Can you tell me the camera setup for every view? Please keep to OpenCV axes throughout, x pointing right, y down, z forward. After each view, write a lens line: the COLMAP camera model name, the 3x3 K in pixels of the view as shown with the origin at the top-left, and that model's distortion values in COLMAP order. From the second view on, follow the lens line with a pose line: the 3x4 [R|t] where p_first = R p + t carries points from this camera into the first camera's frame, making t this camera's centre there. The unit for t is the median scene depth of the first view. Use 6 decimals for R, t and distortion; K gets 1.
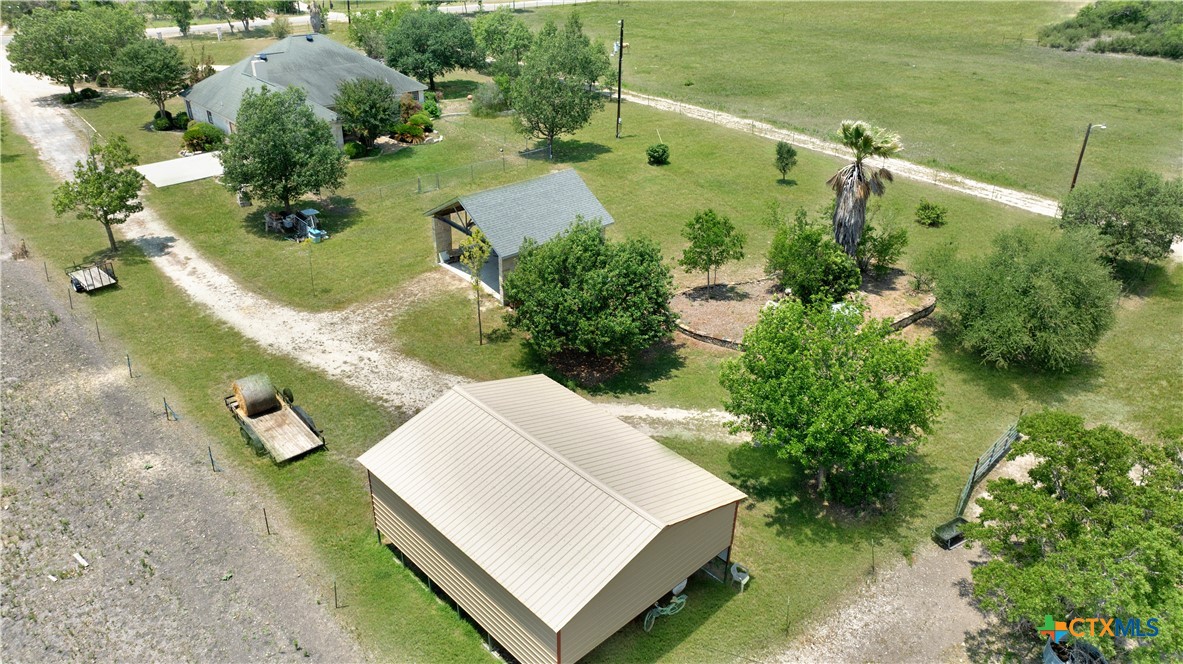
lens RADIAL K [[861.2, 0, 591.5], [0, 861.2, 332.0], [0, 0, 1]] dist [-0.034064, 0.059508]
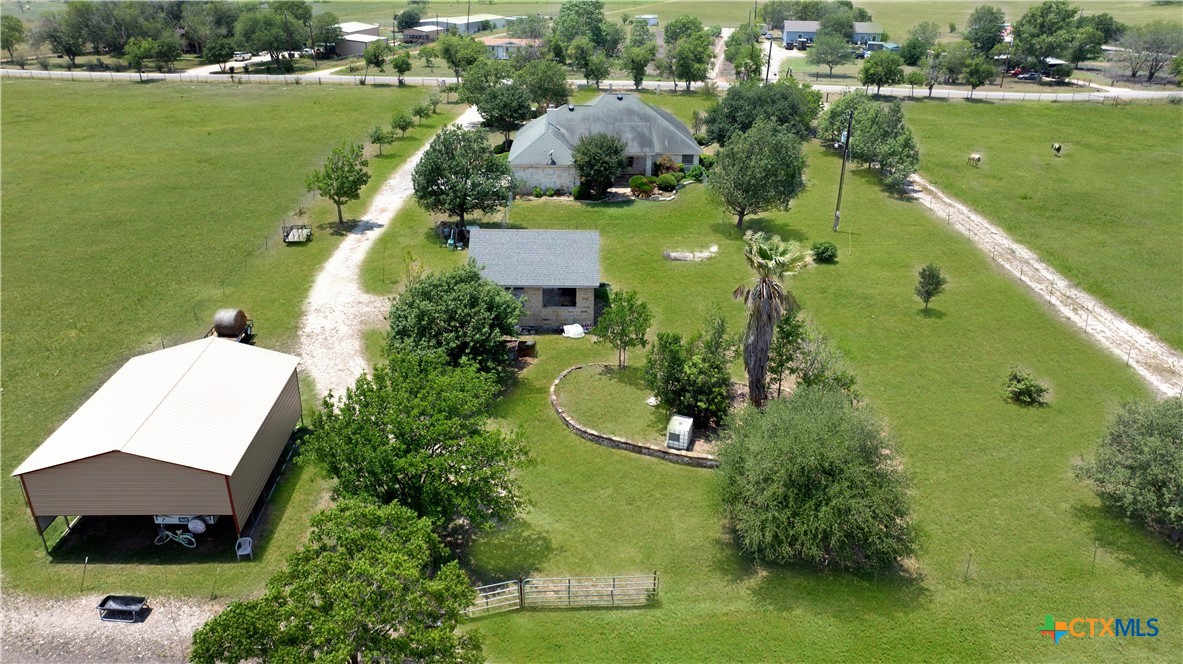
lens RADIAL K [[861.2, 0, 591.5], [0, 861.2, 332.0], [0, 0, 1]] dist [-0.034064, 0.059508]
pose [[0.732031, 0.268820, -0.625992, 0.652263], [-0.312828, 0.948896, 0.041666, -0.109665], [0.605202, 0.165327, 0.778715, 0.170319]]
